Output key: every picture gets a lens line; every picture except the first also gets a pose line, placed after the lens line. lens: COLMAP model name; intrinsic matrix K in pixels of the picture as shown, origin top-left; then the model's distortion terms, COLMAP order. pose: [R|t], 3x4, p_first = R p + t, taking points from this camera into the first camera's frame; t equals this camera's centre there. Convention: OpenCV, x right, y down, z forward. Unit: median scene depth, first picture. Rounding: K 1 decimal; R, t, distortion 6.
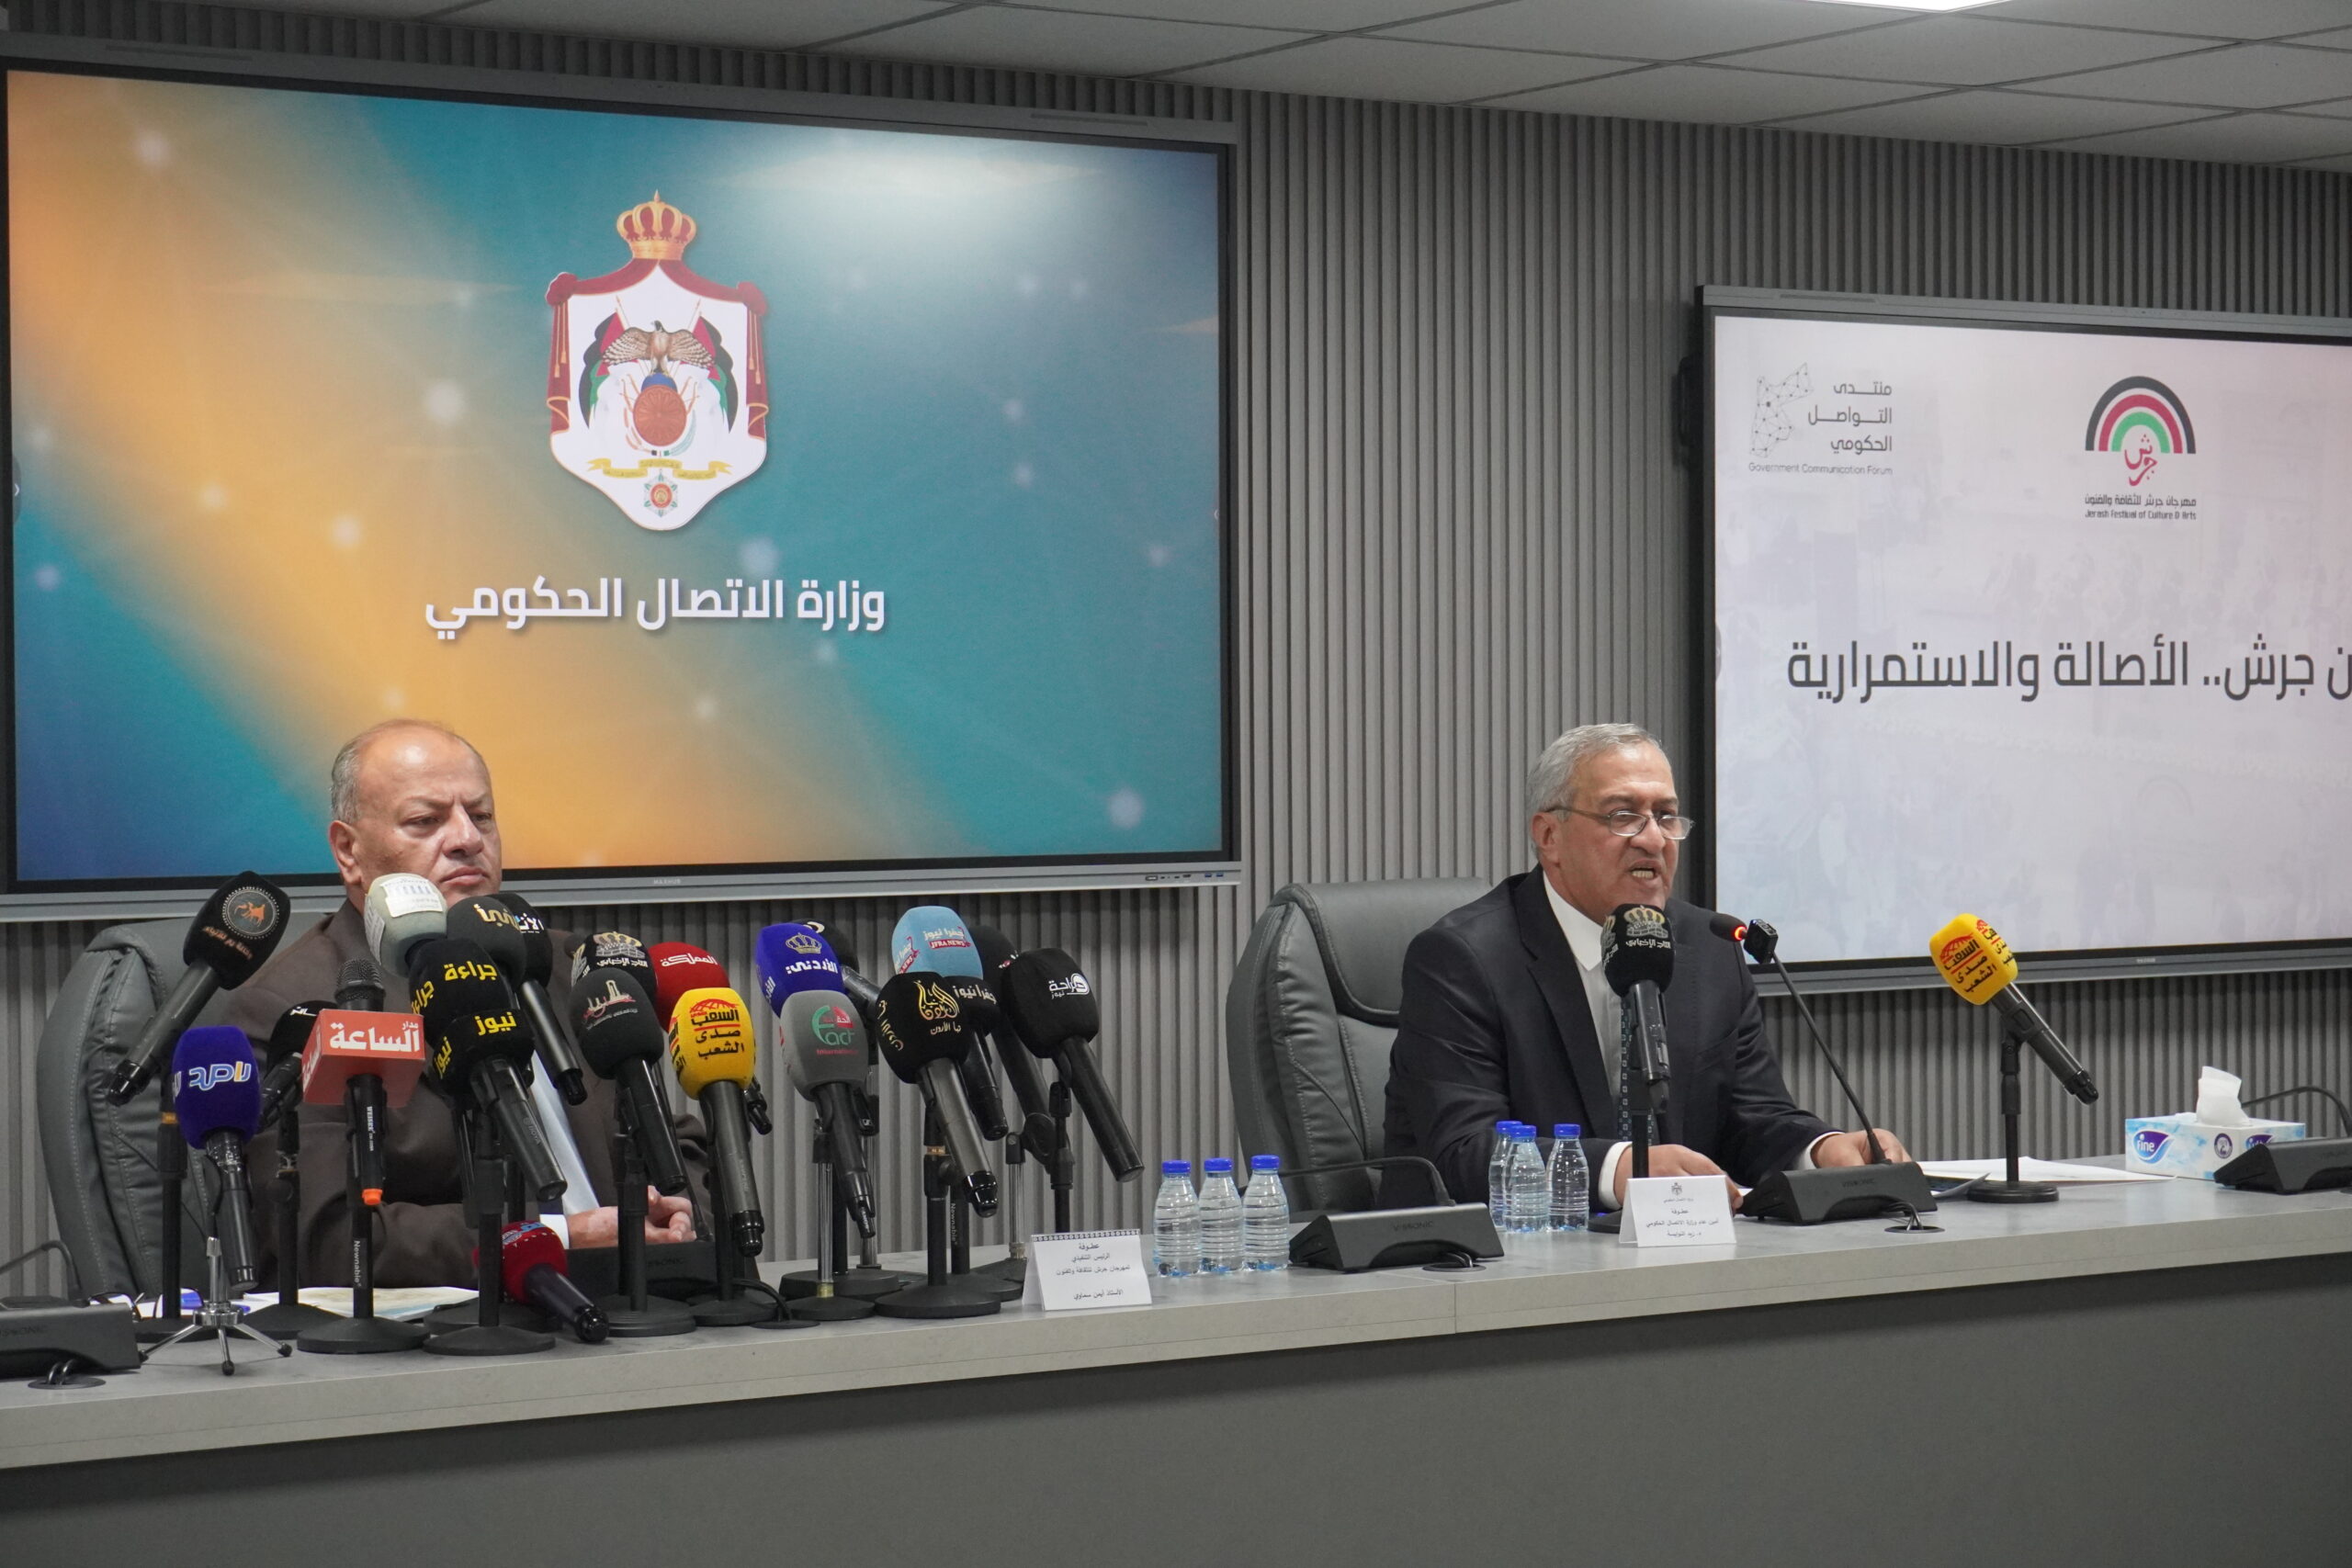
lens RADIAL K [[4606.1, 0, 1238.5], [0, 4606.1, 809.4], [0, 0, 1]] dist [0.074888, 0.000000]
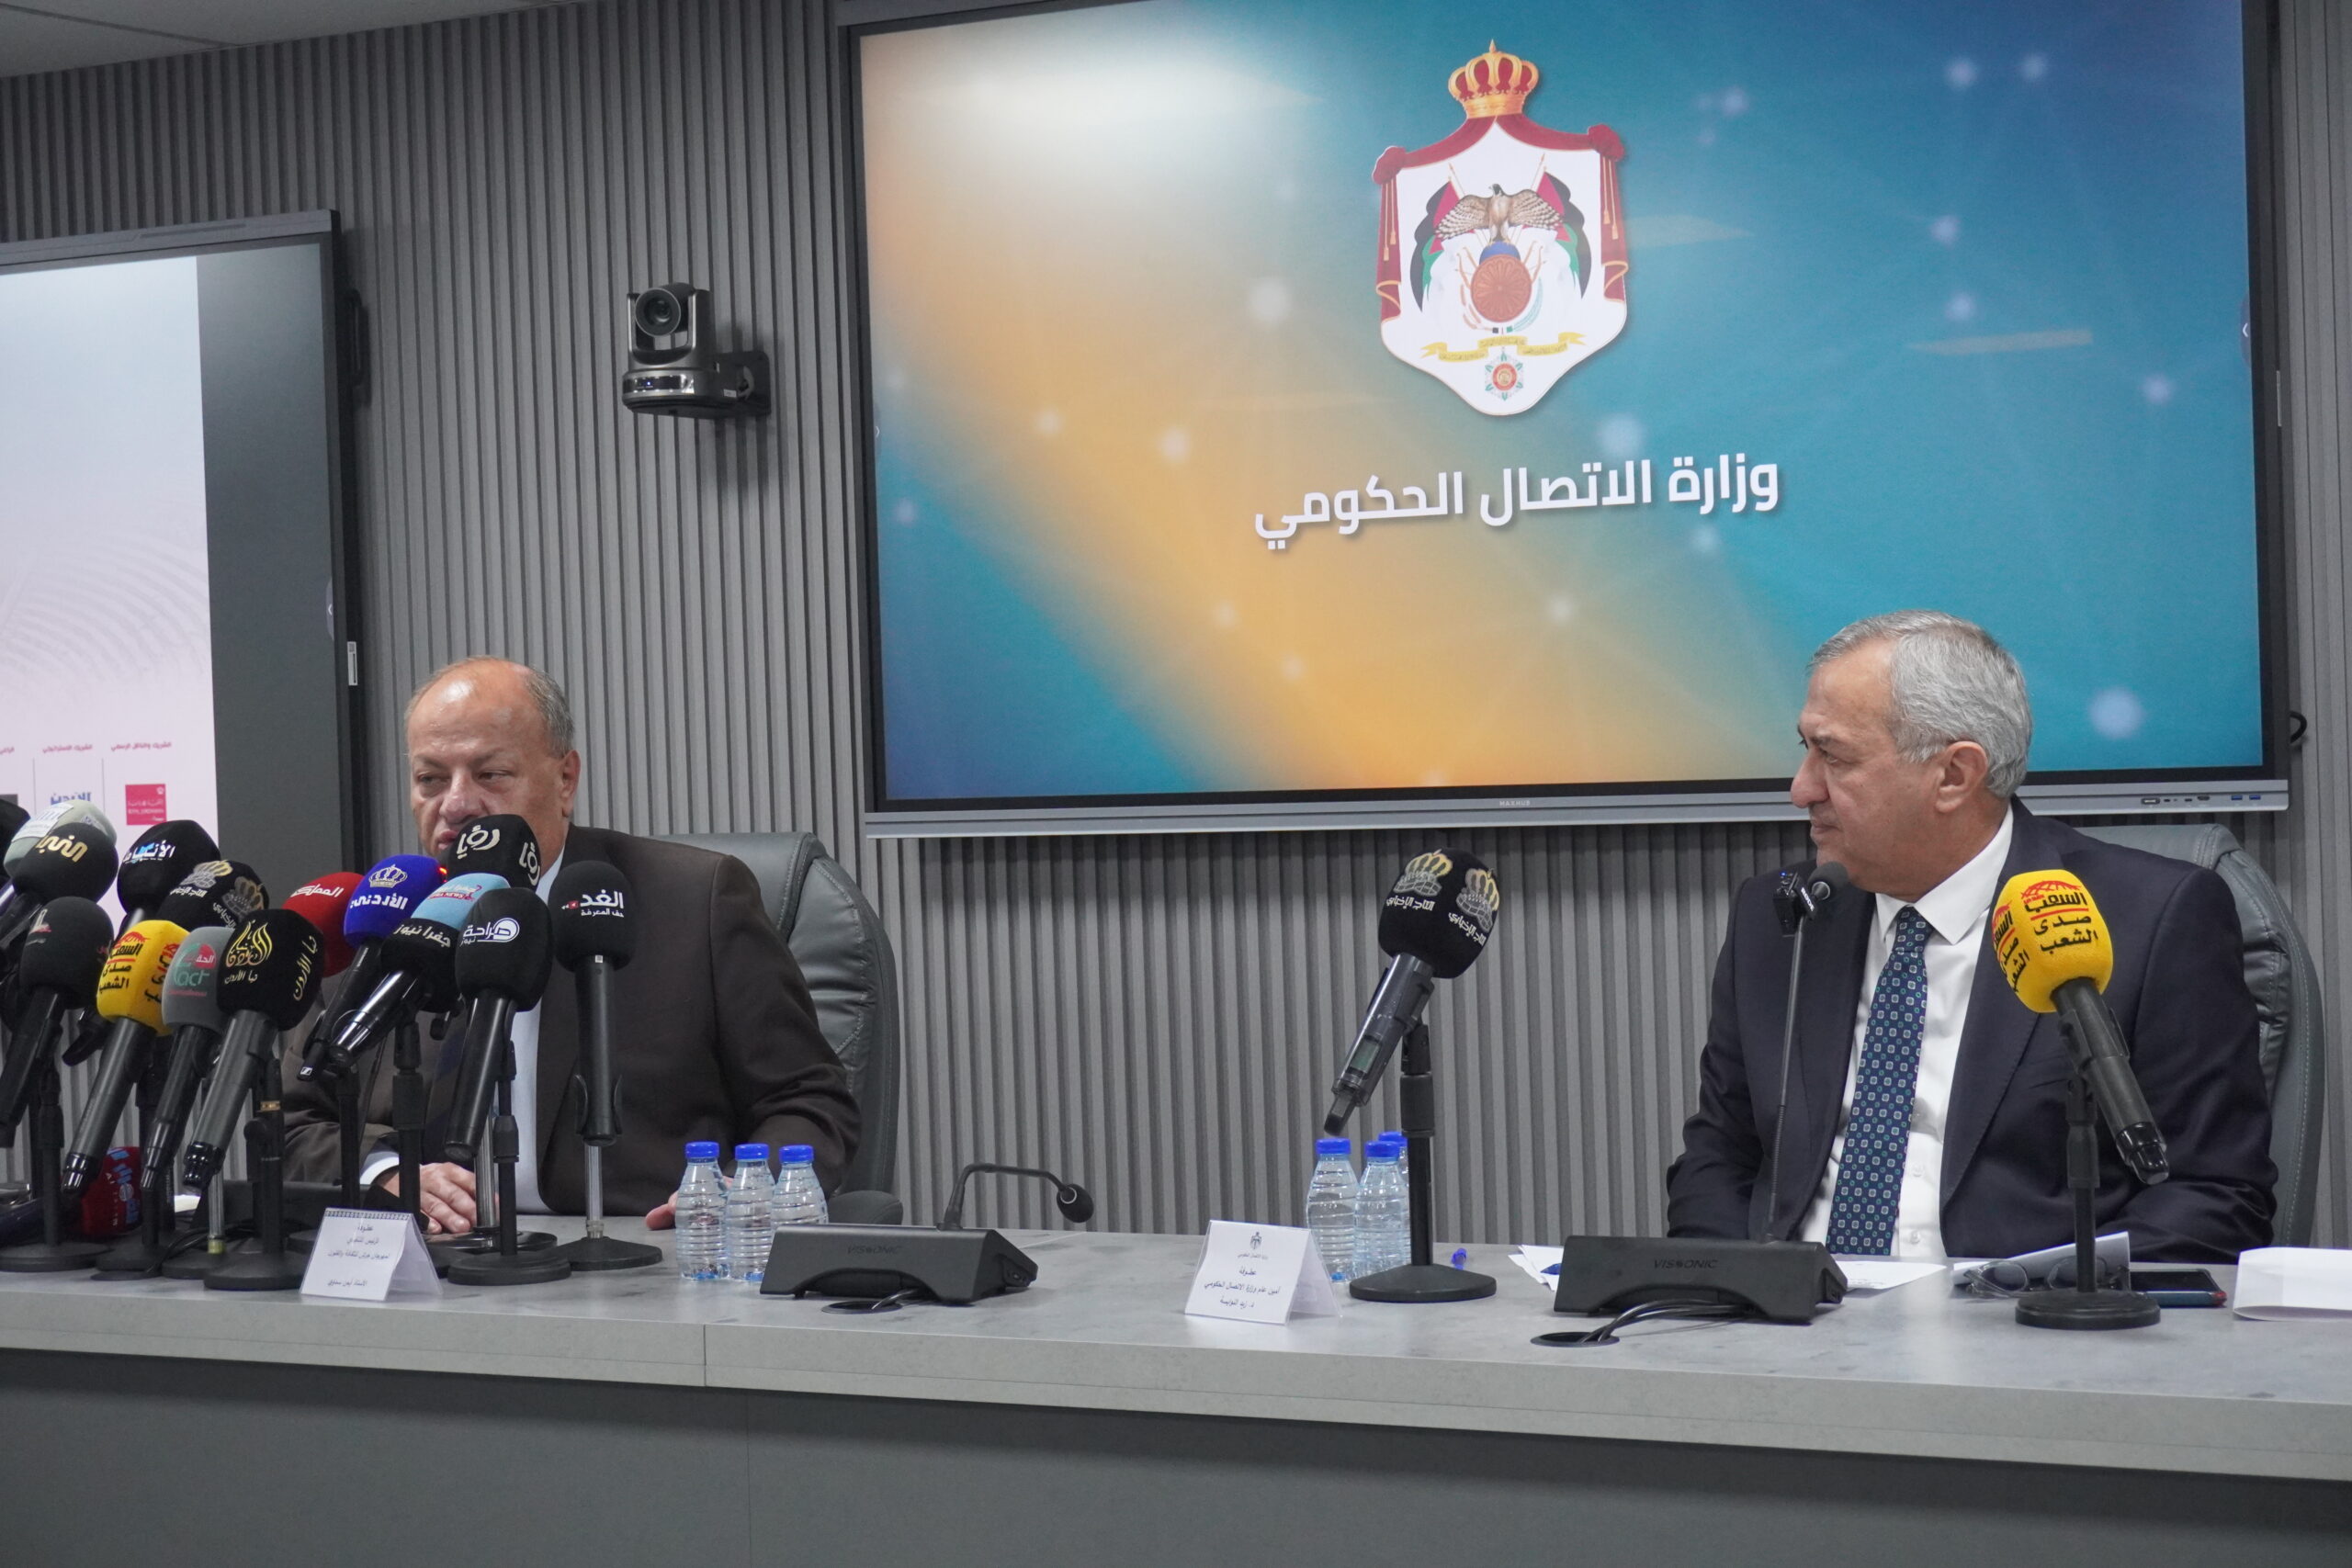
lens RADIAL K [[4712.2, 0, 1176.5], [0, 4712.2, 768.0], [0, 0, 1]] dist [0.154553, 0.000000]
pose [[0.471109, 0.008464, -0.882034, 0.666234], [0.020926, 0.999565, 0.020769, -0.011865], [0.881827, -0.028242, 0.470727, 0.506114]]
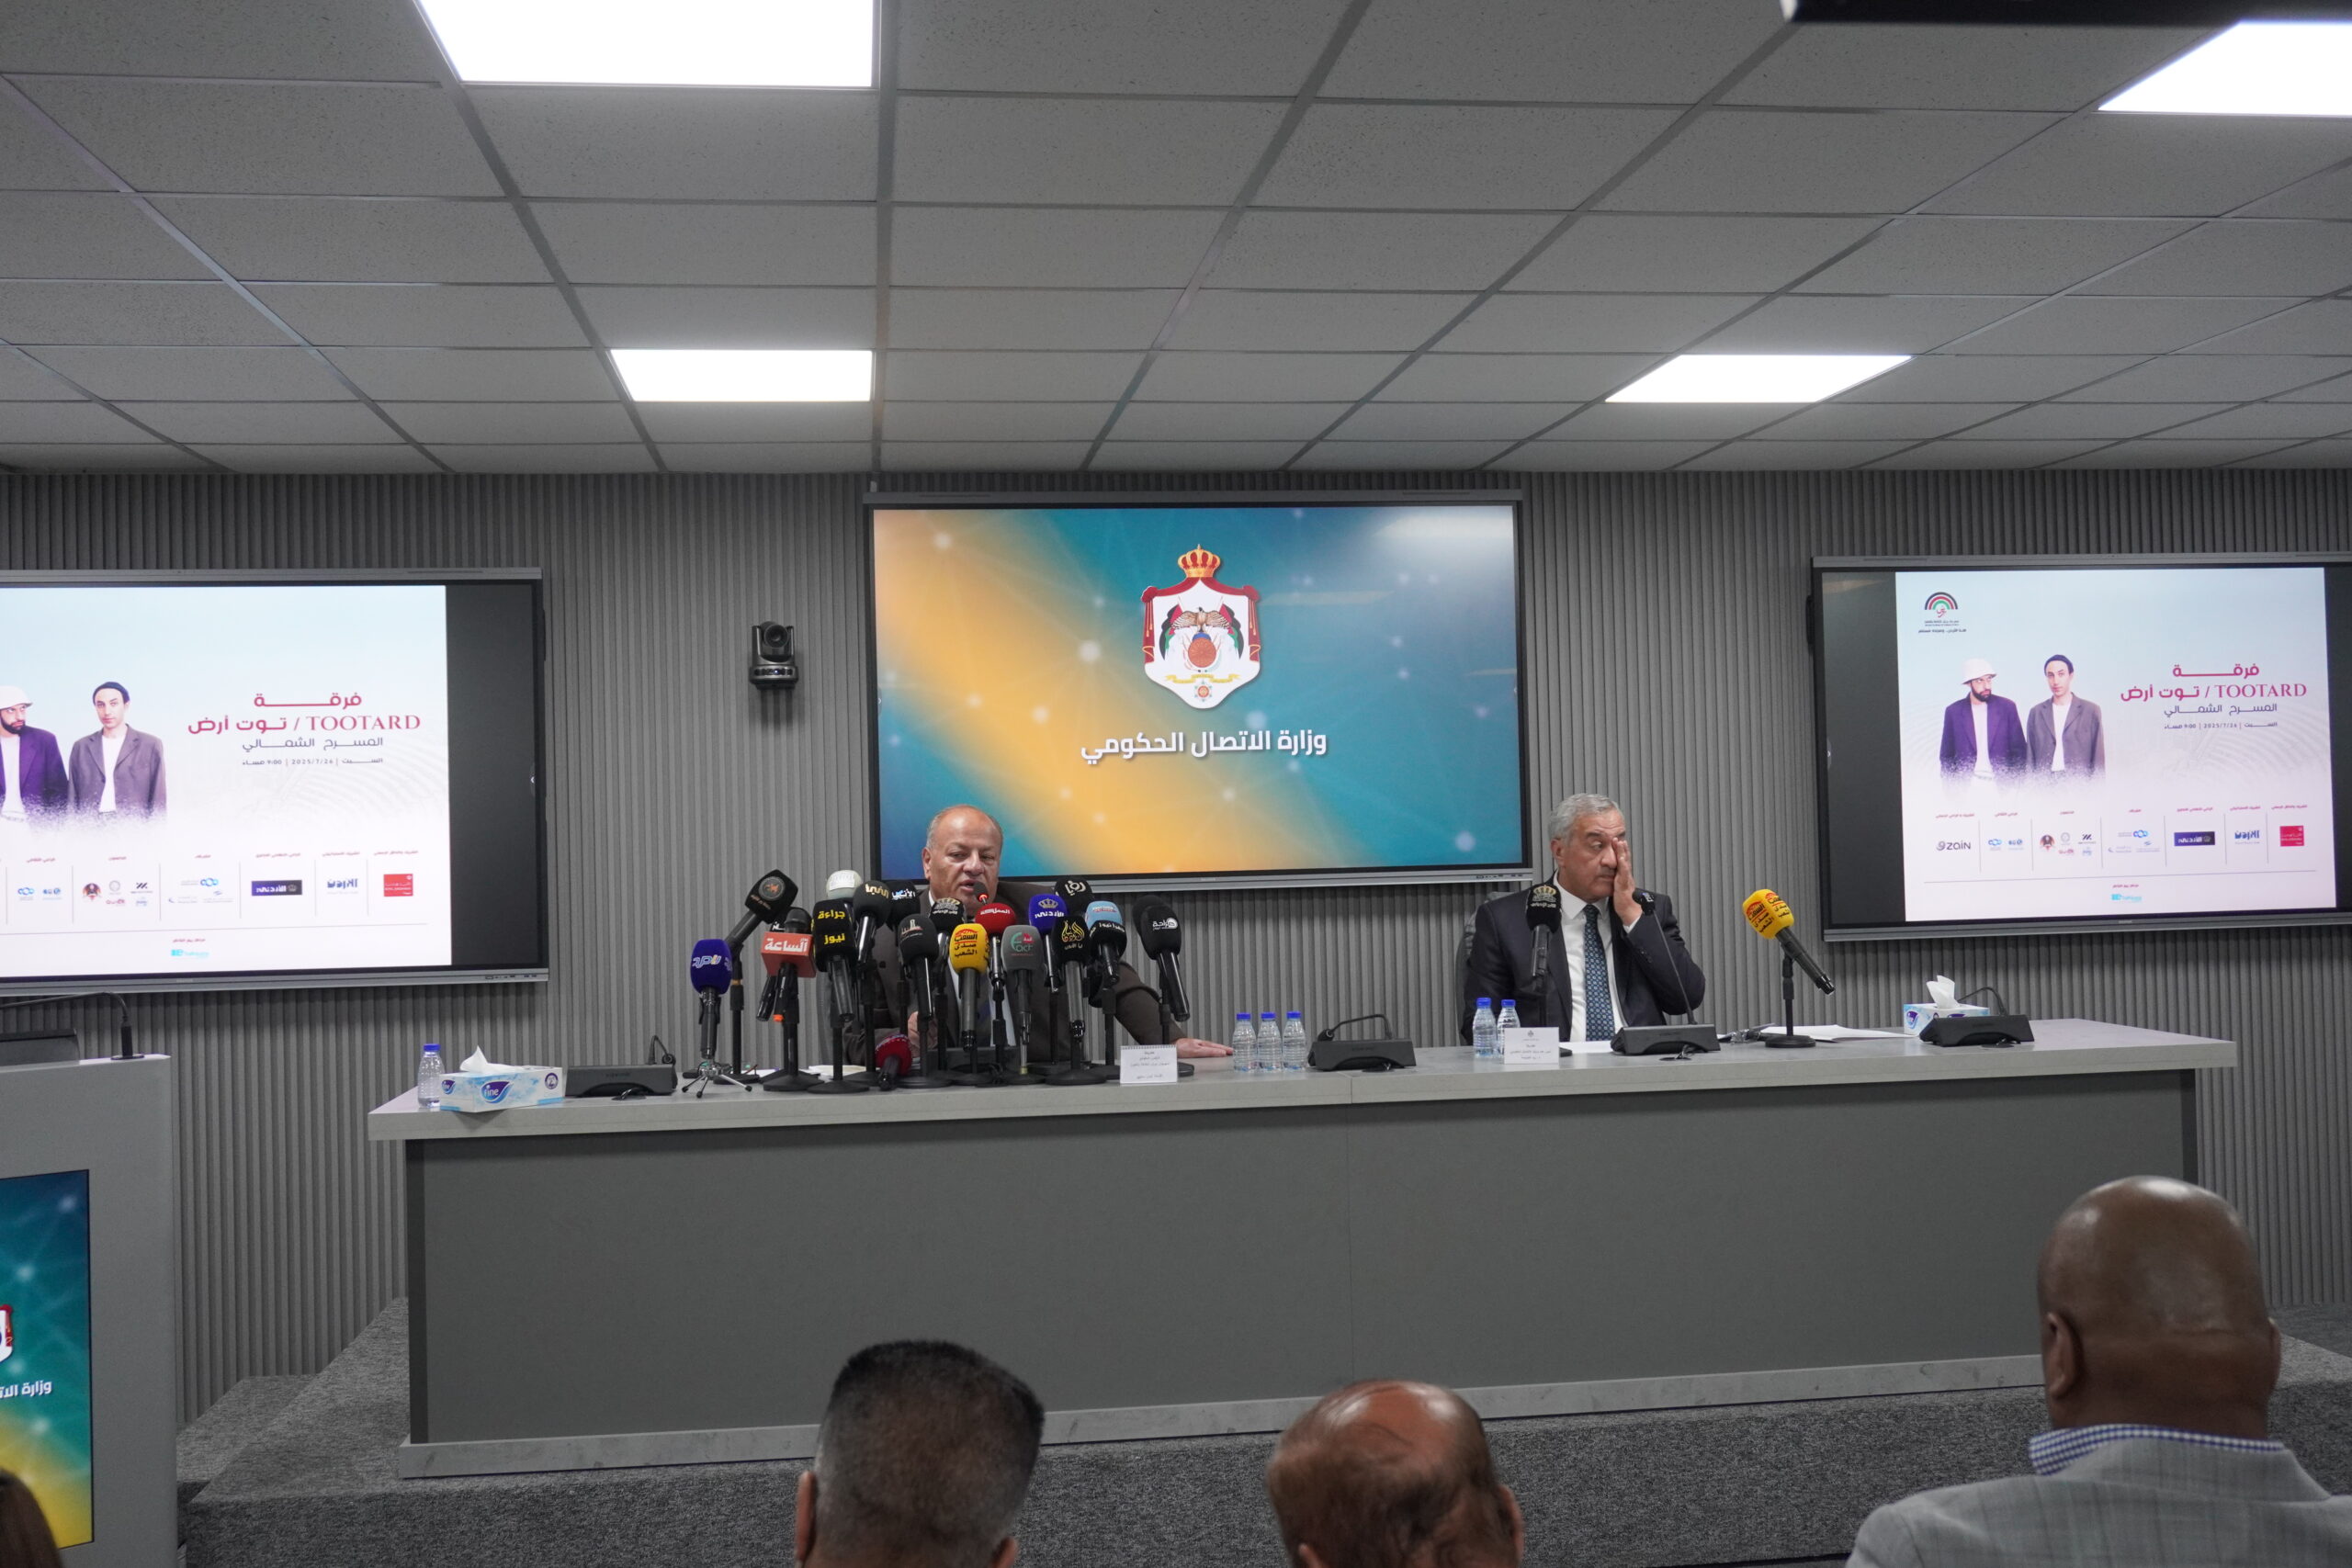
lens RADIAL K [[2287.8, 0, 1196.0], [0, 2287.8, 806.9], [0, 0, 1]] dist [0.005154, 0.000000]
pose [[0.911703, -0.020075, -0.410359, 0.290546], [0.010177, 0.999603, -0.026291, 0.010231], [0.410723, 0.019793, 0.911545, 0.070206]]
